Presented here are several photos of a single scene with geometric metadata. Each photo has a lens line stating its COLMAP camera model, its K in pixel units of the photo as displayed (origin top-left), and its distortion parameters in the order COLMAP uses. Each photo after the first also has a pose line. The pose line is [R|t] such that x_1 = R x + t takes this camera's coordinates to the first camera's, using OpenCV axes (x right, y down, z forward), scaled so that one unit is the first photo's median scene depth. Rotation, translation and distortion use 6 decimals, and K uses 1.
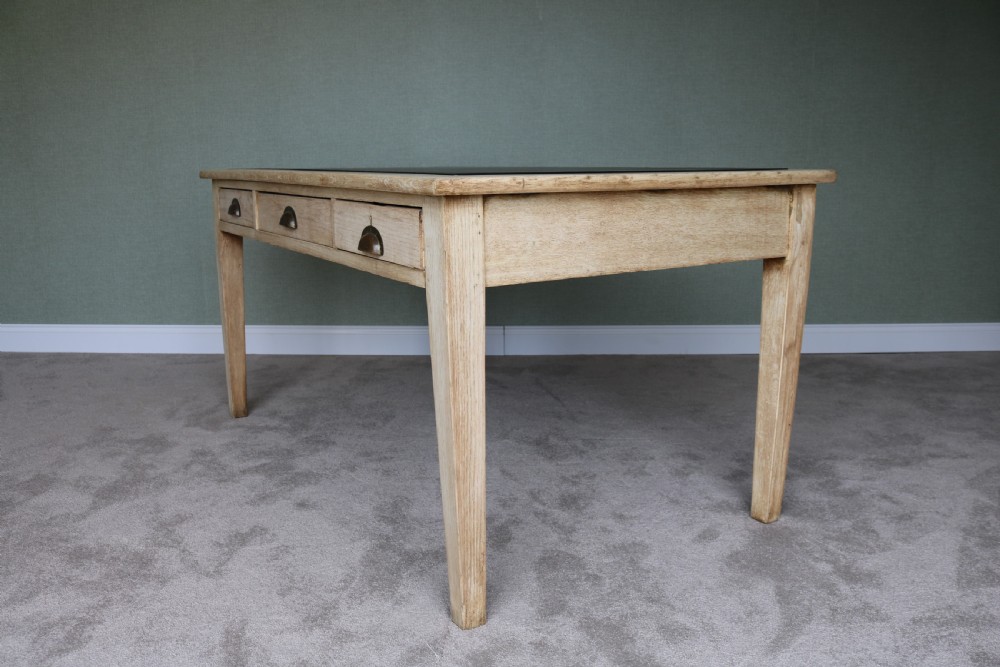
lens RADIAL K [[815.5, 0, 498.4], [0, 815.5, 336.3], [0, 0, 1]] dist [-0.151586, 0.112296]
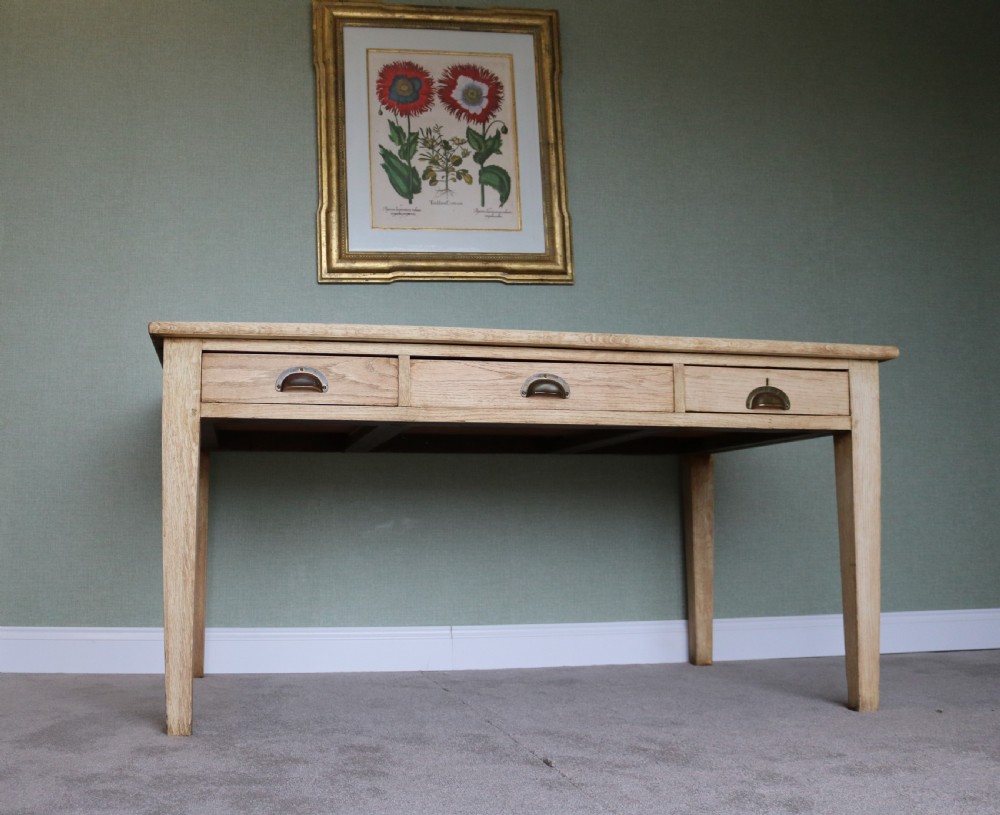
lens RADIAL K [[1043.9, 0, 384.1], [0, 1043.9, 433.0], [0, 0, 1]] dist [-0.152289, 0.135062]
pose [[0.989093, 0.014831, 0.146541, -0.196340], [0.030620, 0.952477, -0.303067, 0.104817], [-0.144071, 0.304249, 0.941635, 0.175947]]
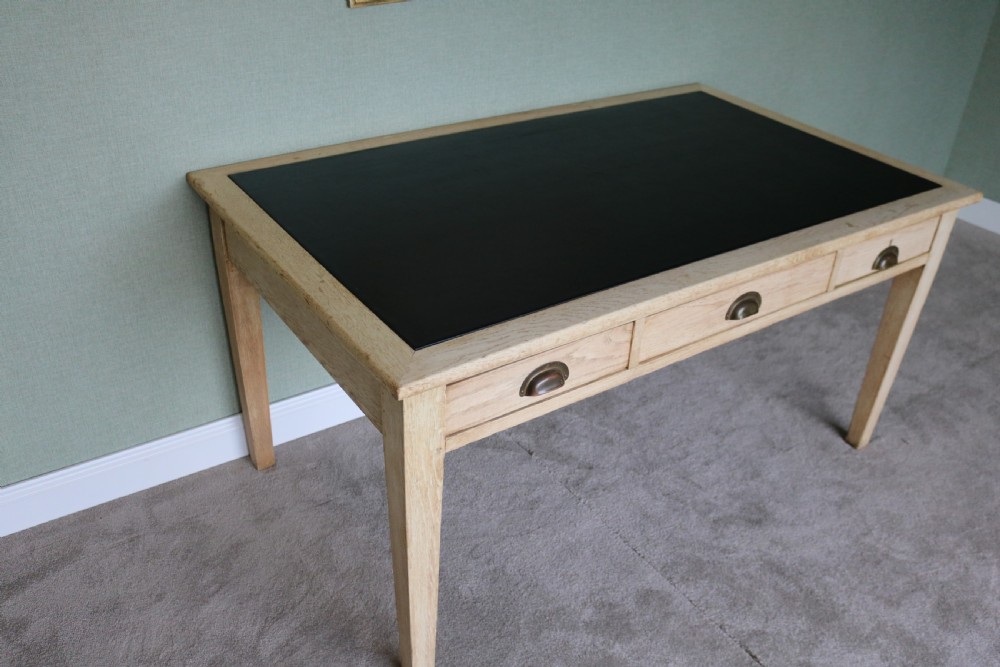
lens RADIAL K [[889.4, 0, 502.5], [0, 889.4, 332.1], [0, 0, 1]] dist [-0.153472, 0.132528]
pose [[0.817710, -0.264989, 0.511010, -0.409513], [0.071525, 0.927633, 0.366581, -0.331498], [-0.571169, -0.263207, 0.777488, 0.446228]]
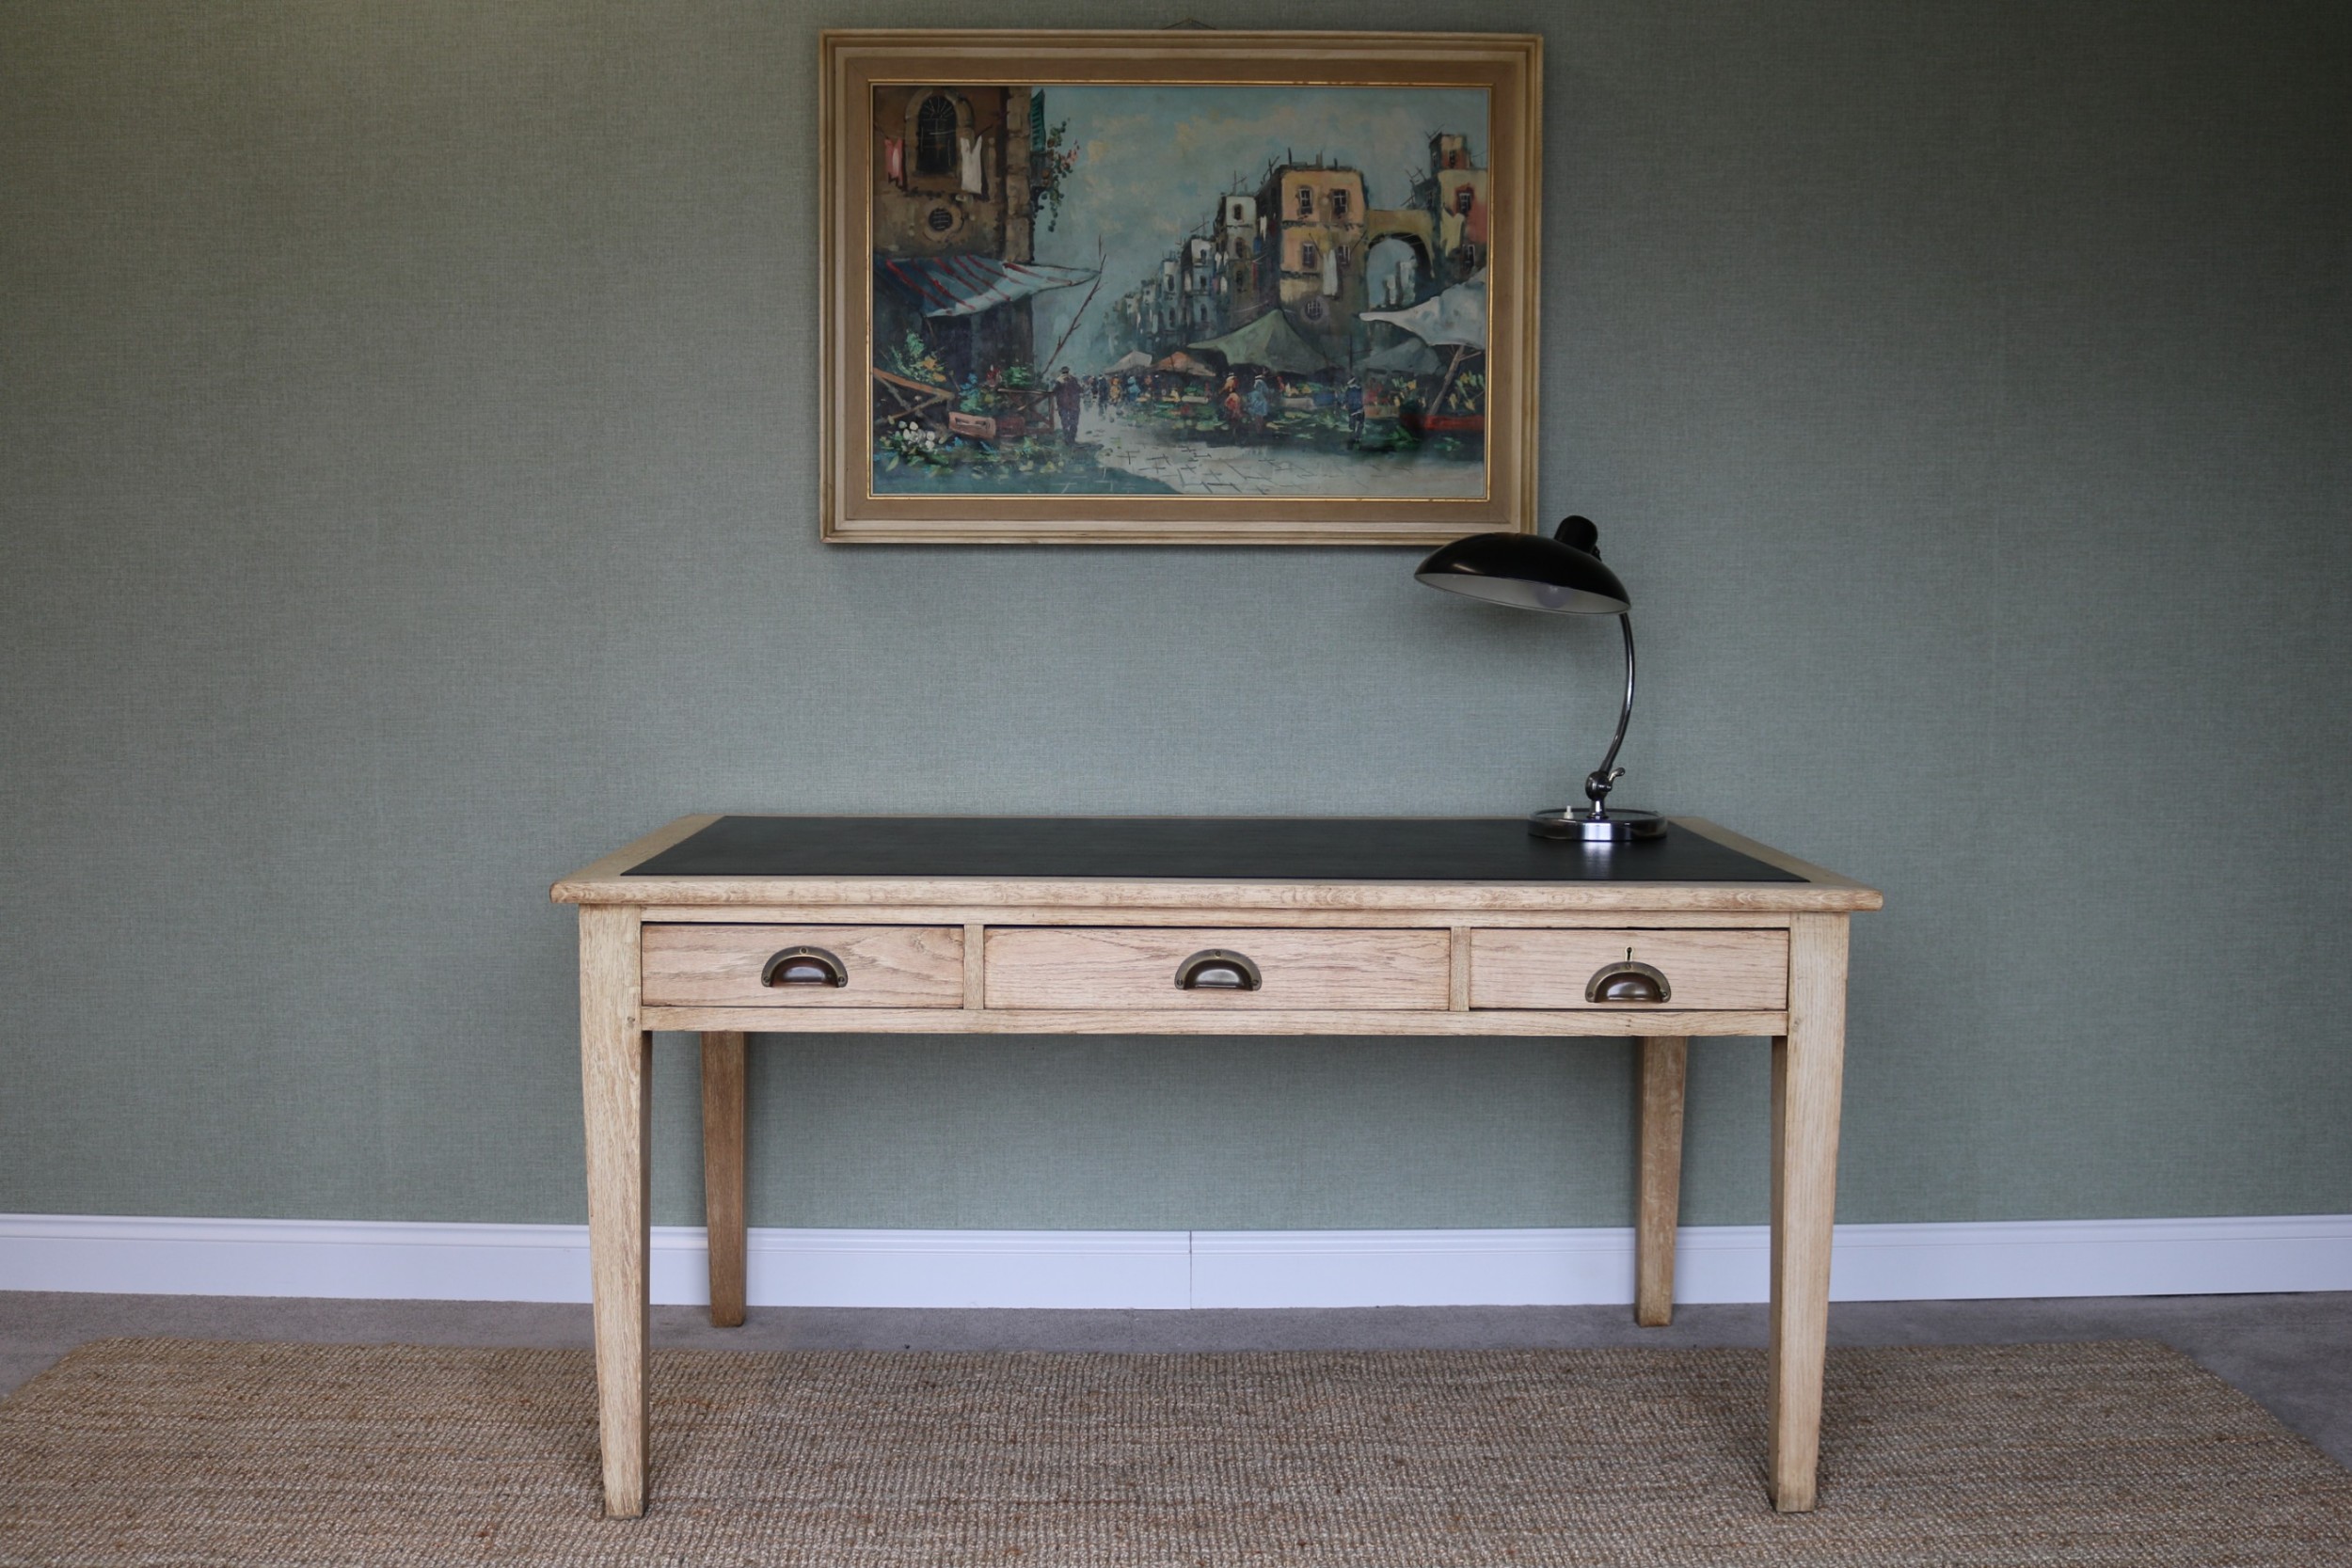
lens RADIAL K [[2435.7, 0, 1193.8], [0, 2435.7, 794.4], [0, 0, 1]] dist [-0.104249, 0.036472]
pose [[0.999655, 0.004783, 0.025814, -0.024099], [-0.001393, 0.991546, -0.129745, -0.075324], [-0.026217, 0.129664, 0.991211, -0.150437]]
